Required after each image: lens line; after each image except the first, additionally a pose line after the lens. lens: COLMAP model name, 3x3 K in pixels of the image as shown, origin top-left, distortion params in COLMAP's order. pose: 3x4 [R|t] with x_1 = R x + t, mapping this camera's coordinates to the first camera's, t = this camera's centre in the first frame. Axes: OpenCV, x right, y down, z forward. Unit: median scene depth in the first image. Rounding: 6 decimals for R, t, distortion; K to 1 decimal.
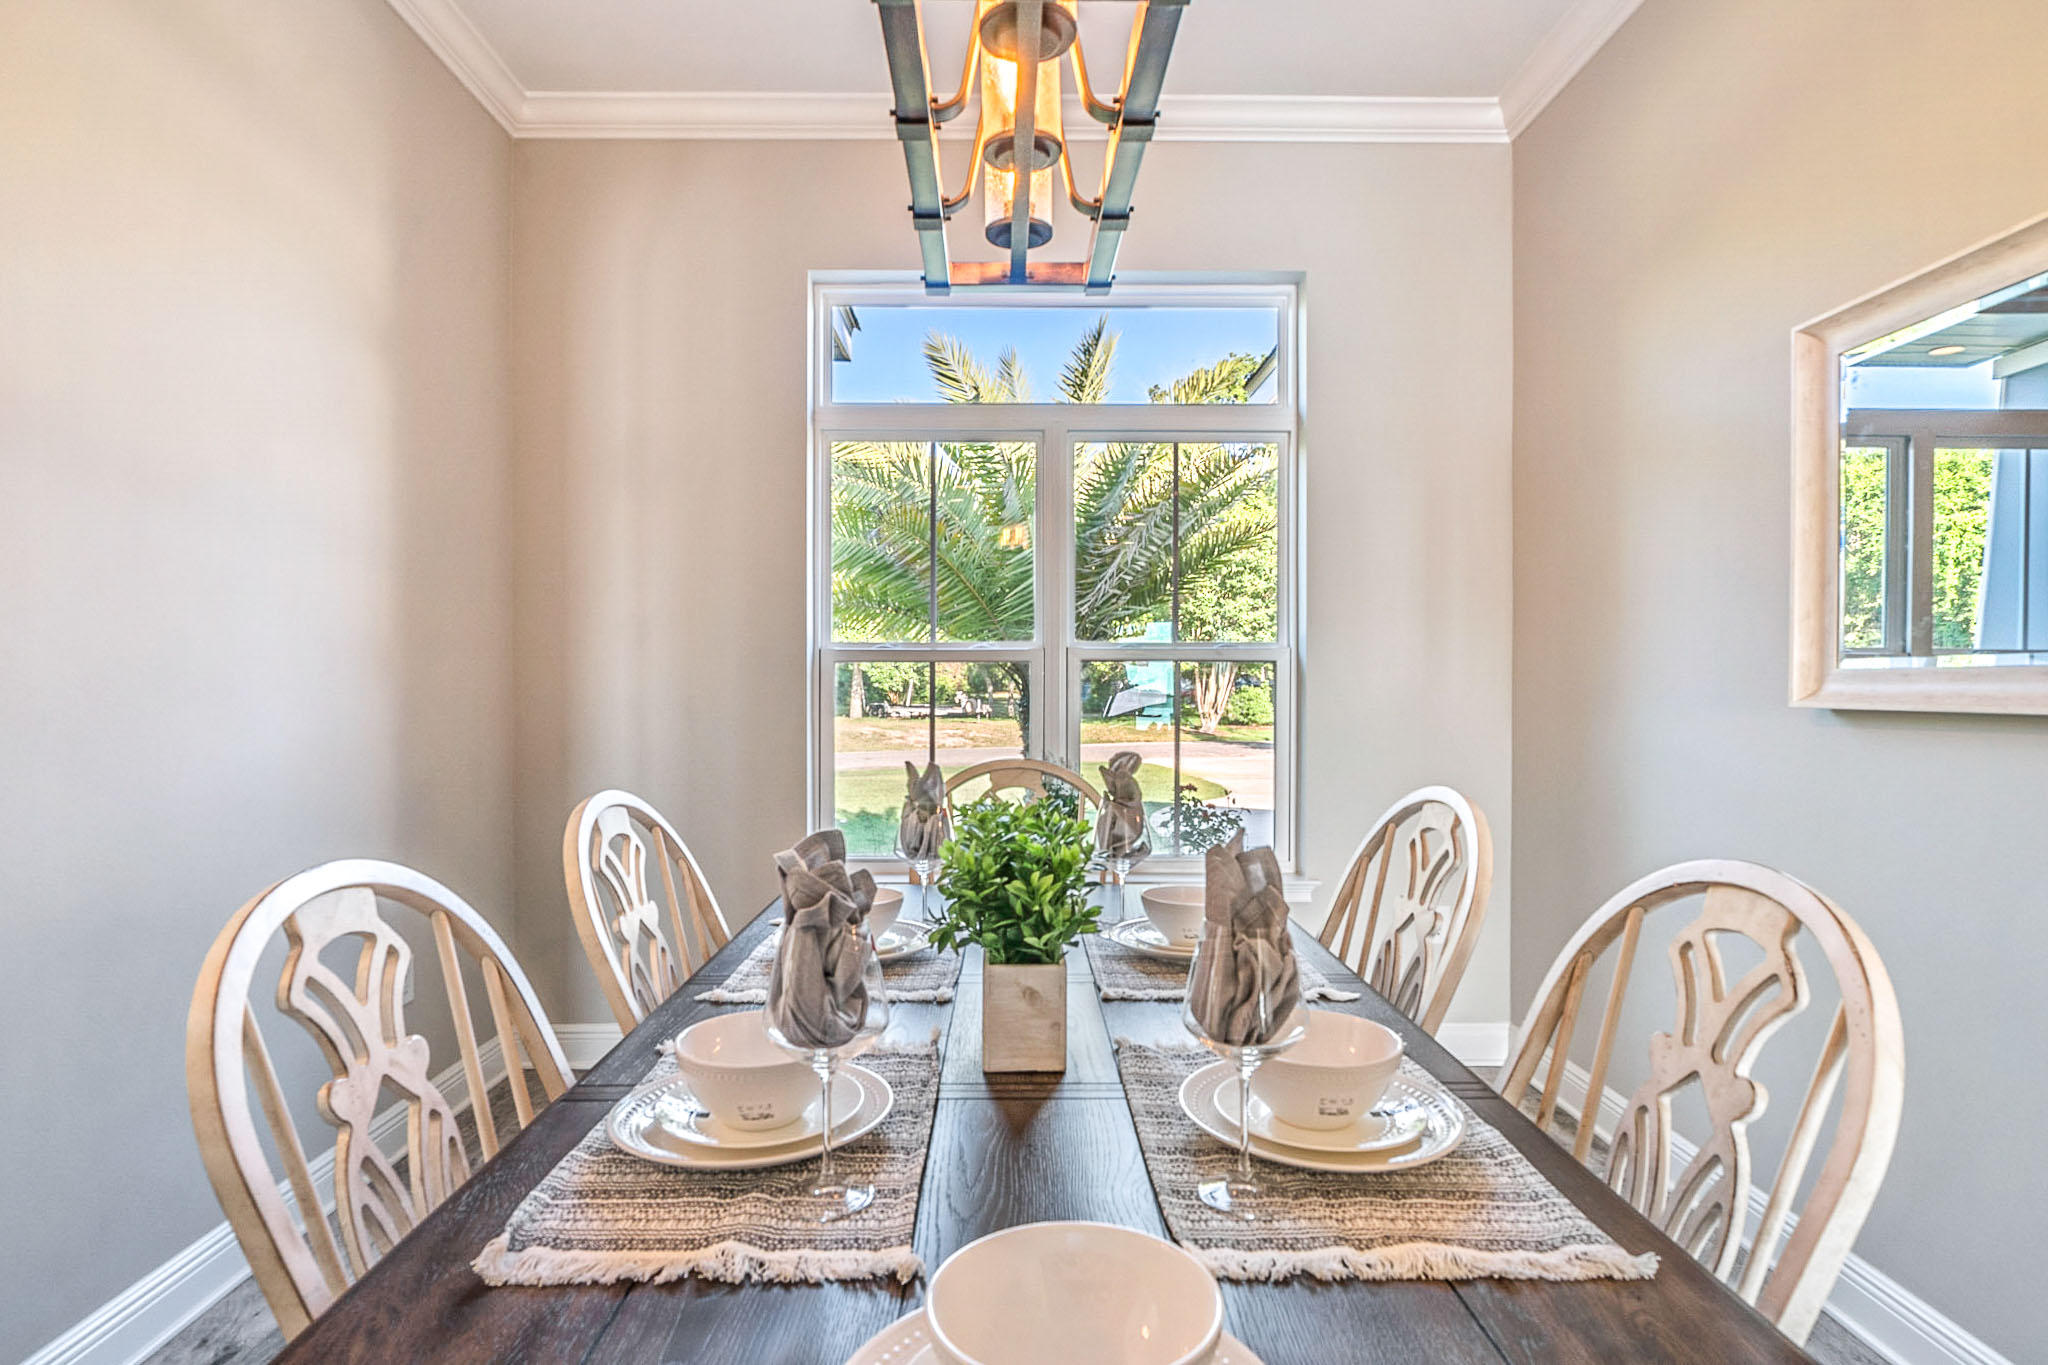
lens RADIAL K [[1077.3, 0, 1022.4], [0, 1077.3, 695.1], [0, 0, 1]] dist [-0.003089, -0.001348]
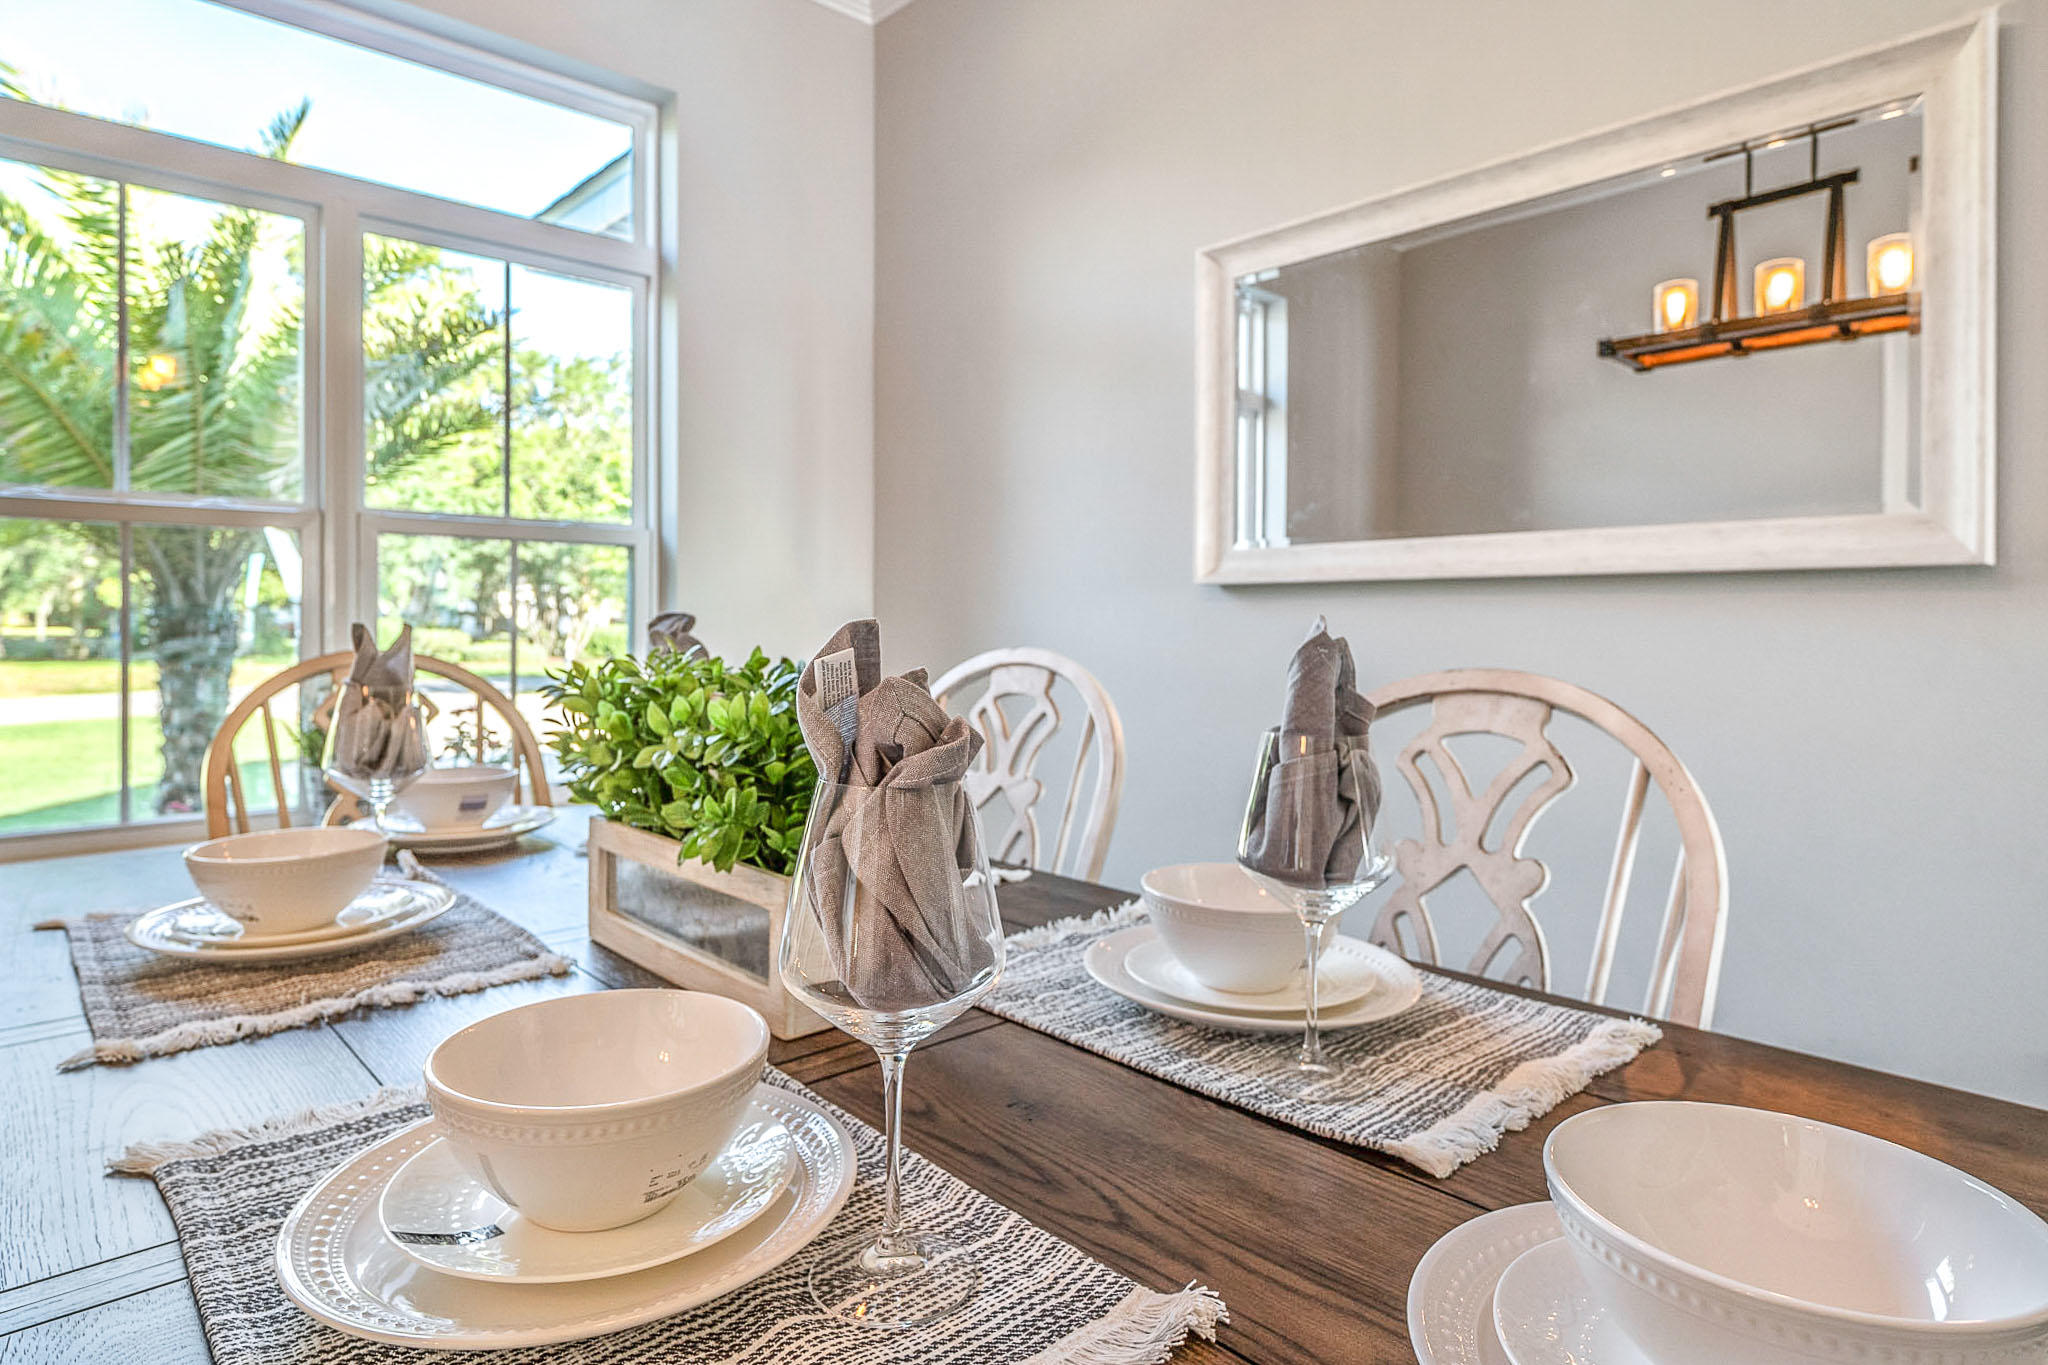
lens RADIAL K [[1145.4, 0, 1004.1], [0, 1145.4, 623.0], [0, 0, 1]] dist [-0.001136, 0.000199]
pose [[0.749066, 0.000946, 0.662495, -0.248321], [0.002886, 0.999985, -0.004691, 0.060749], [-0.662490, 0.005426, 0.749052, 0.240170]]
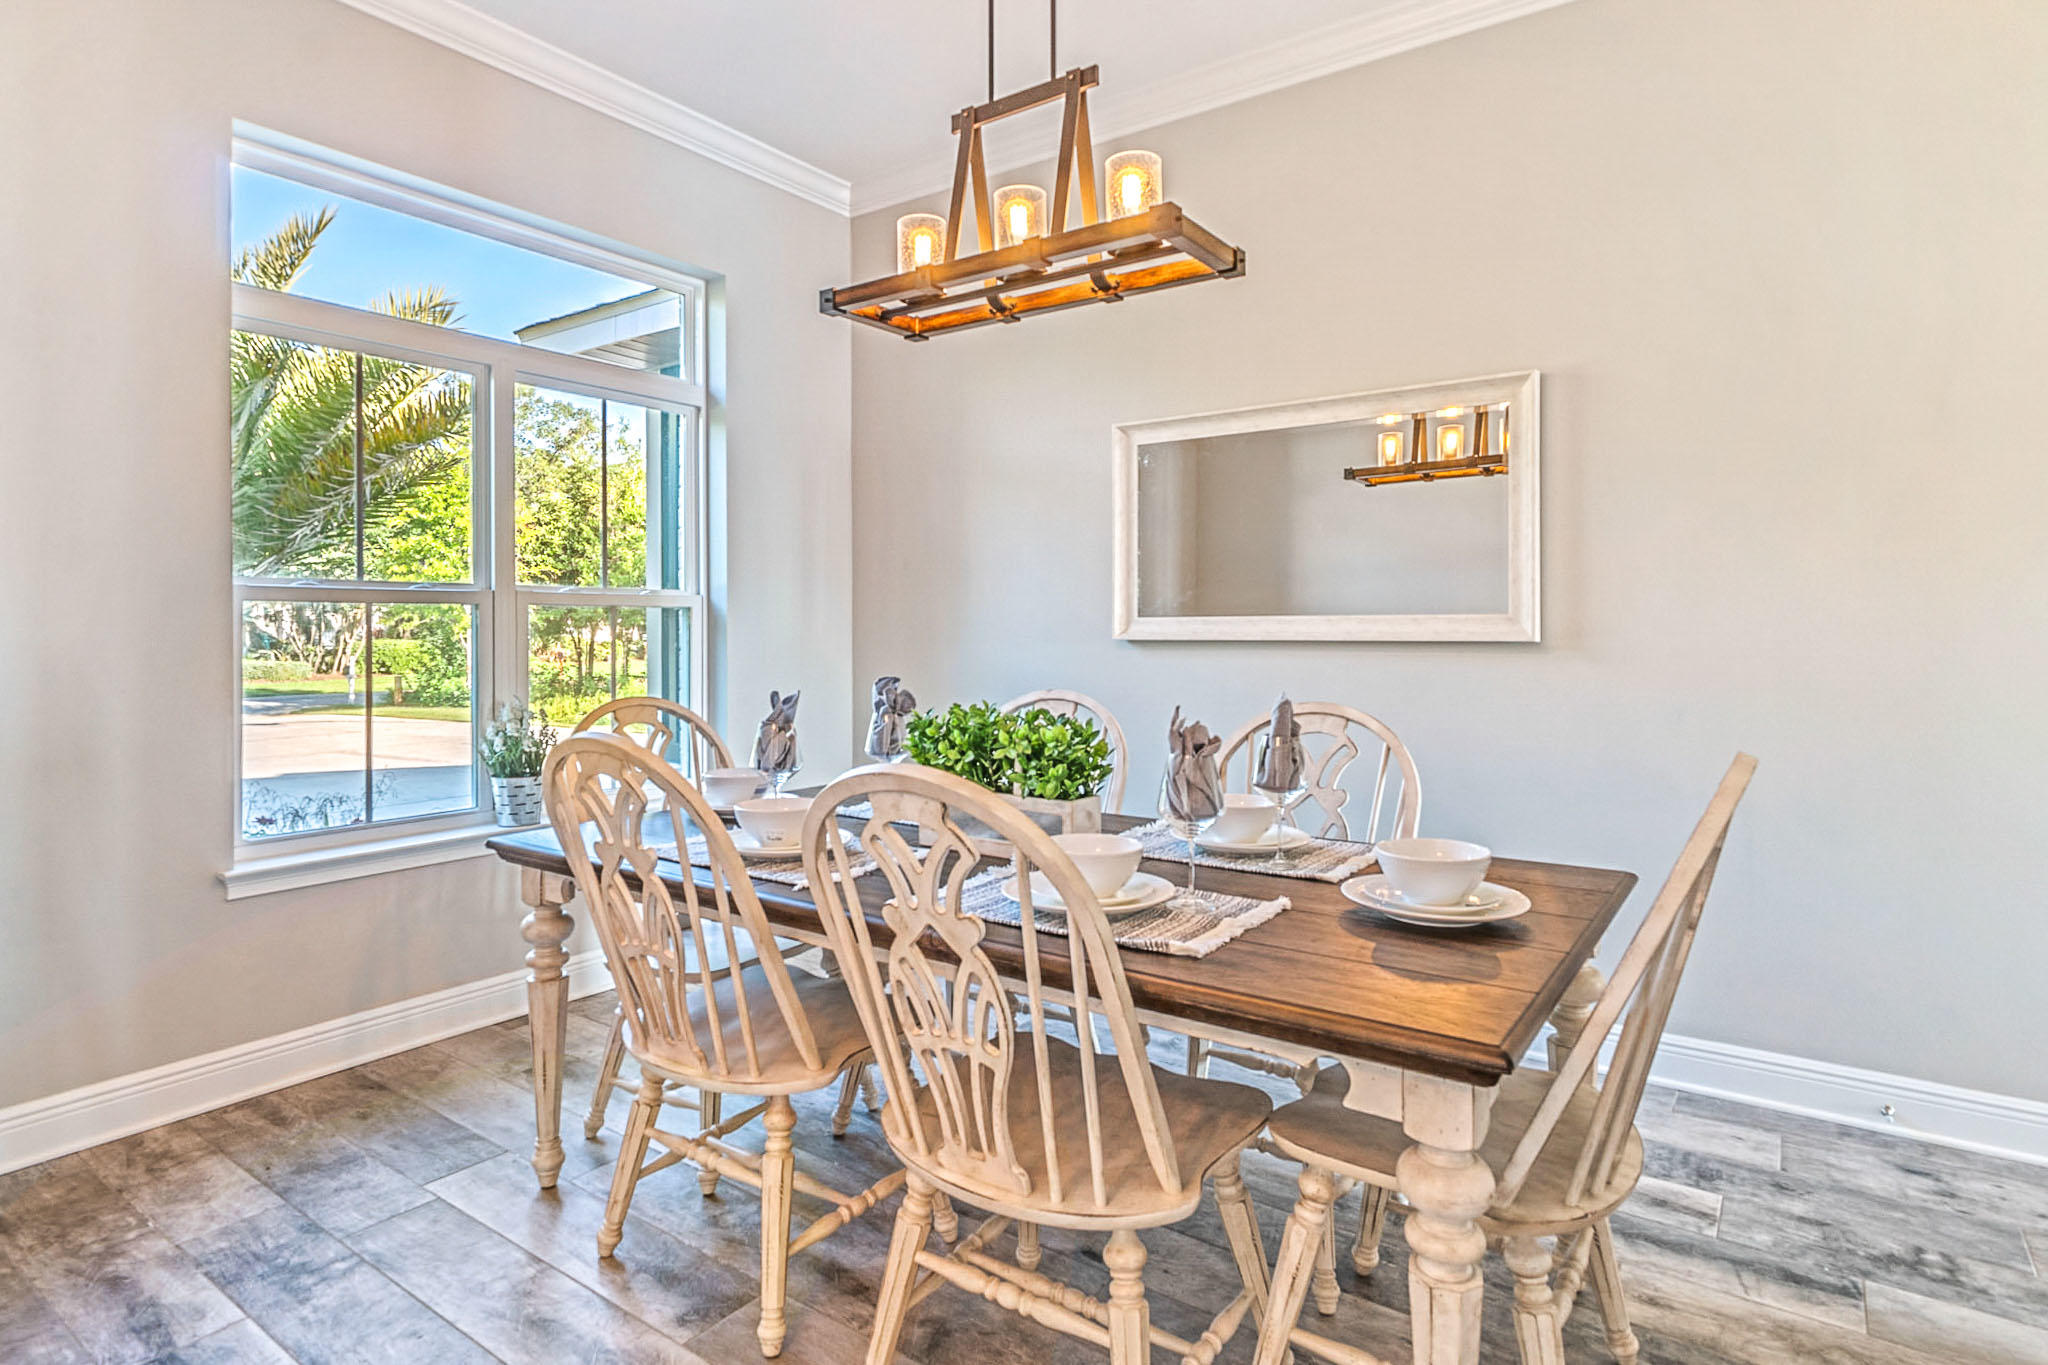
lens RADIAL K [[1084.8, 0, 1028.8], [0, 1084.8, 643.1], [0, 0, 1]] dist [-0.001453, -0.000120]
pose [[0.590033, -0.014072, 0.807256, -0.848479], [0.011645, 0.999892, 0.008919, 0.000002], [-0.807295, 0.004138, 0.590134, 0.063354]]
